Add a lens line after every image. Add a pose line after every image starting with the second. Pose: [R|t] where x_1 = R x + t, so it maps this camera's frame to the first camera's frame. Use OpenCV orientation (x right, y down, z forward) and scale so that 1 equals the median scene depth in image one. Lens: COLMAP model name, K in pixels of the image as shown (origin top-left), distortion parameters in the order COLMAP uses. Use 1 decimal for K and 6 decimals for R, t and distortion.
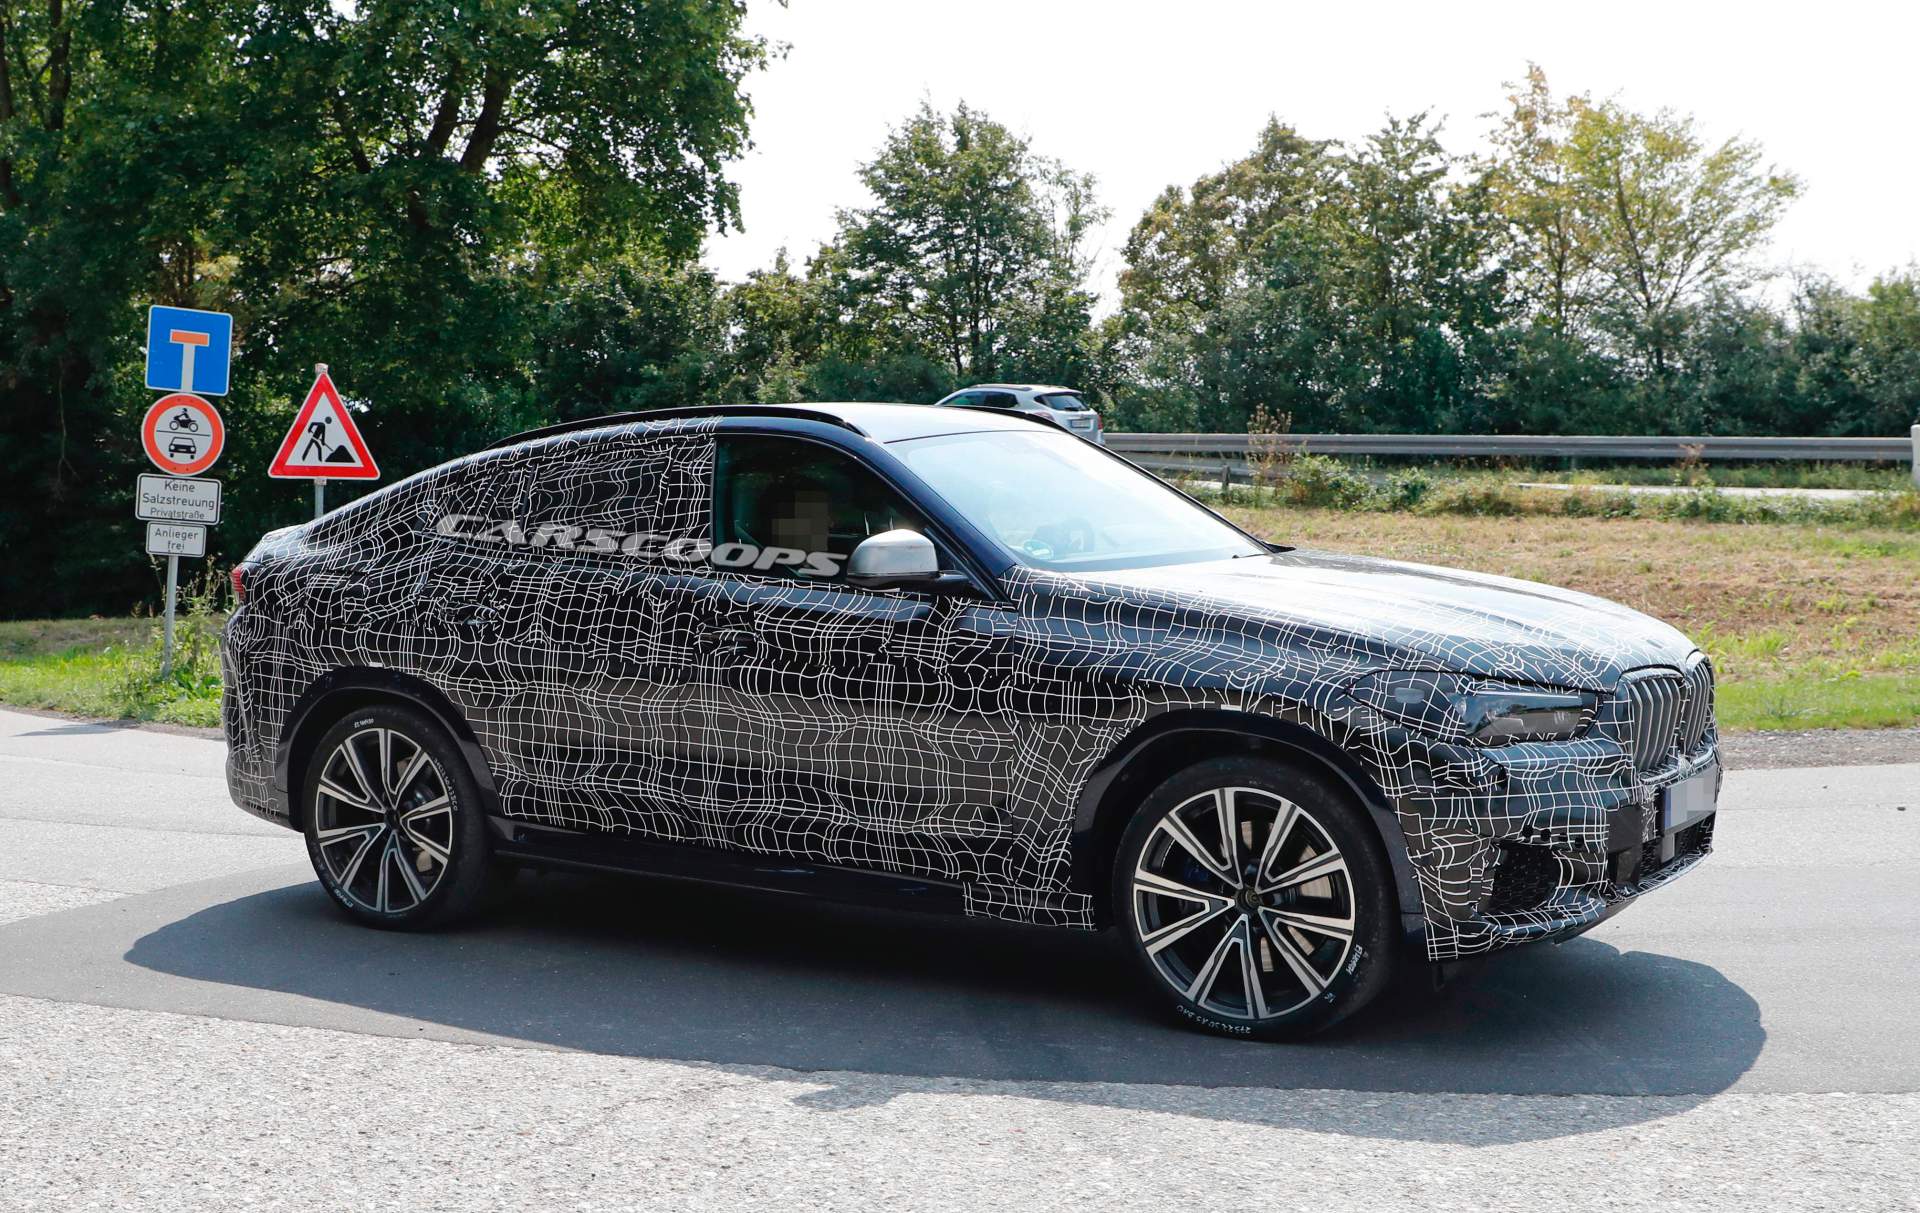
lens RADIAL K [[2445.5, 0, 956.9], [0, 2445.5, 652.0], [0, 0, 1]] dist [-0.063054, -0.007639]
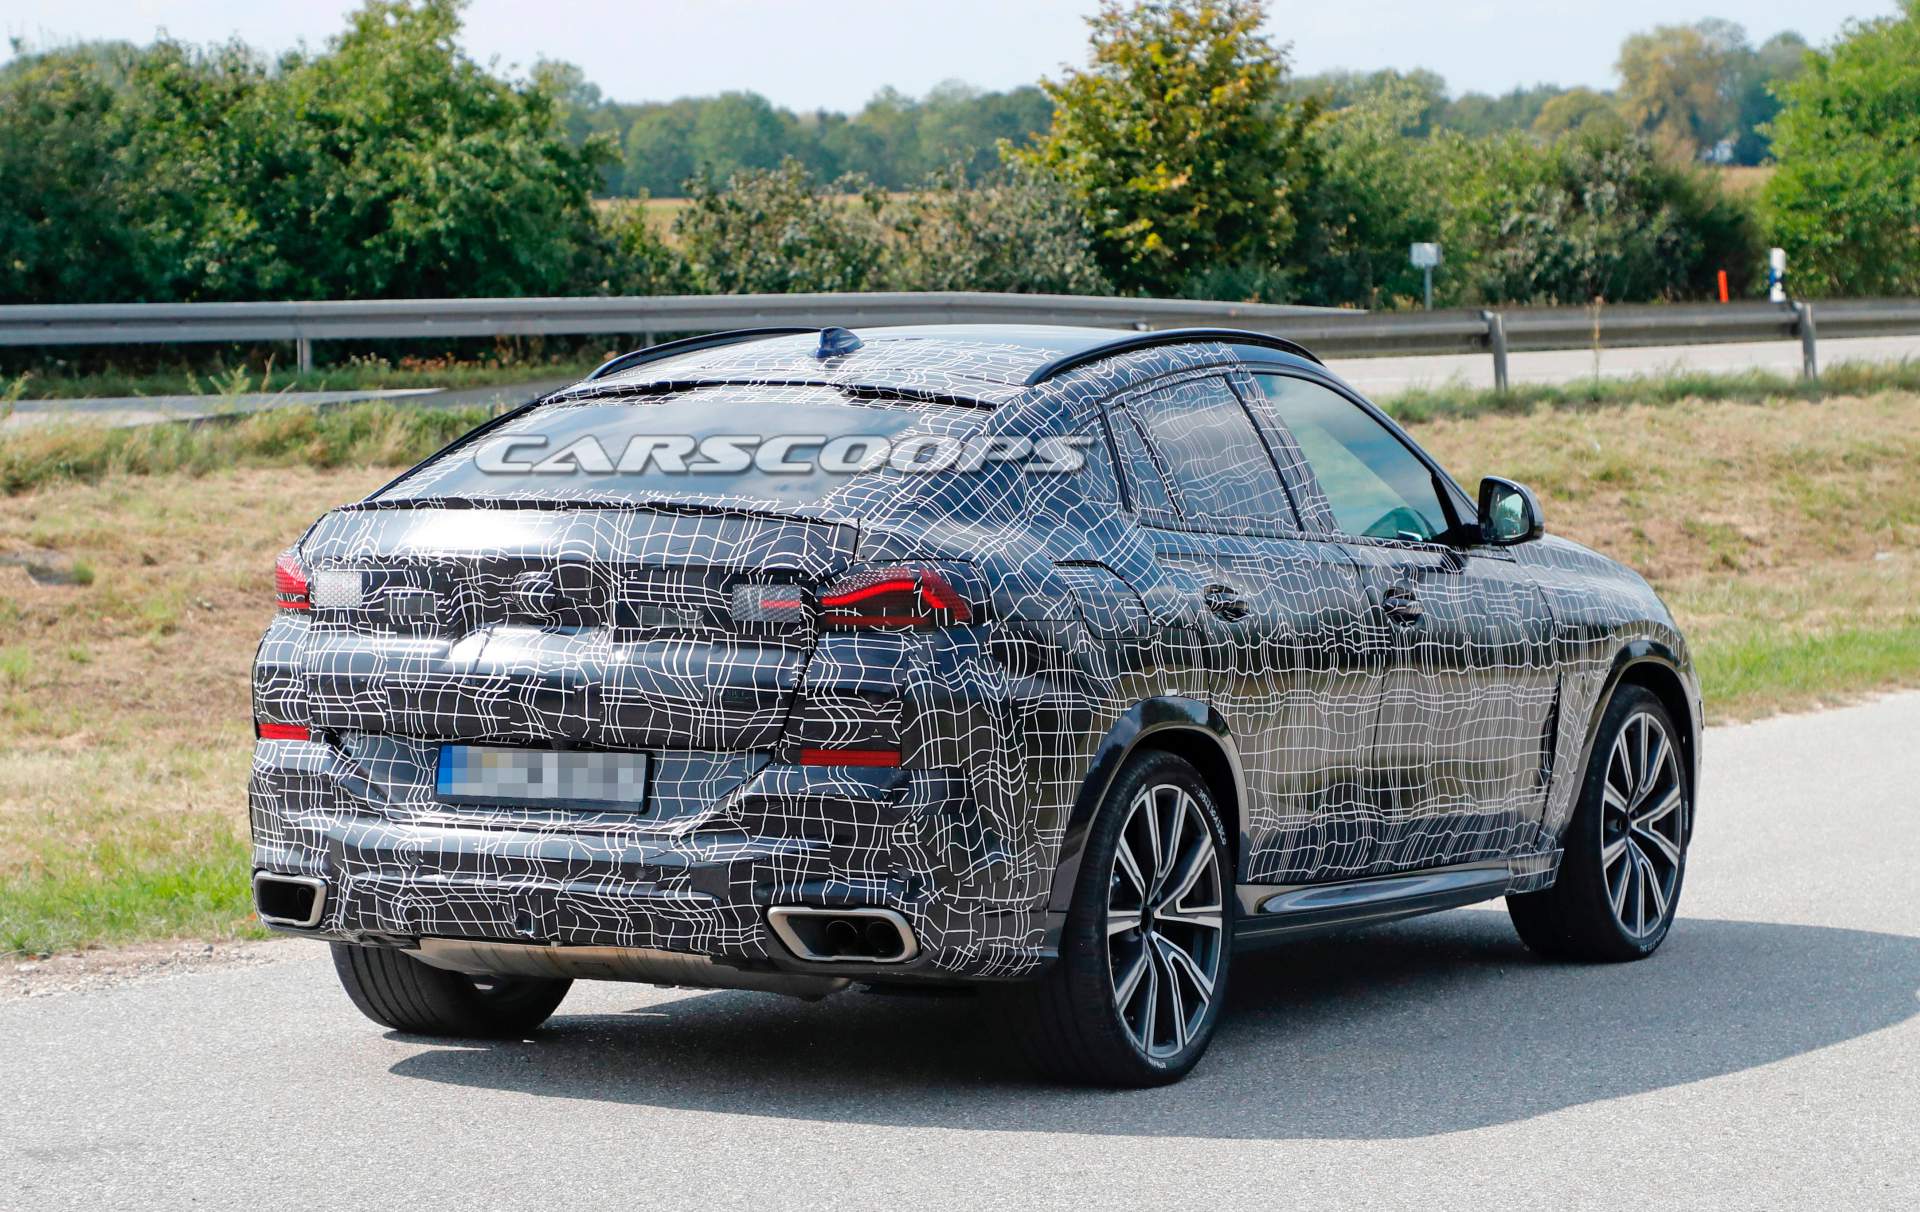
lens RADIAL K [[5738.3, 0, 960.0], [0, 5738.3, 606.0], [0, 0, 1]] dist [-0.267319, 0.280300]
pose [[-0.060768, -0.030389, 0.997689, -2.005052], [0.082200, 0.995989, 0.035344, -0.087929], [-0.994761, 0.084158, -0.058026, 1.251275]]
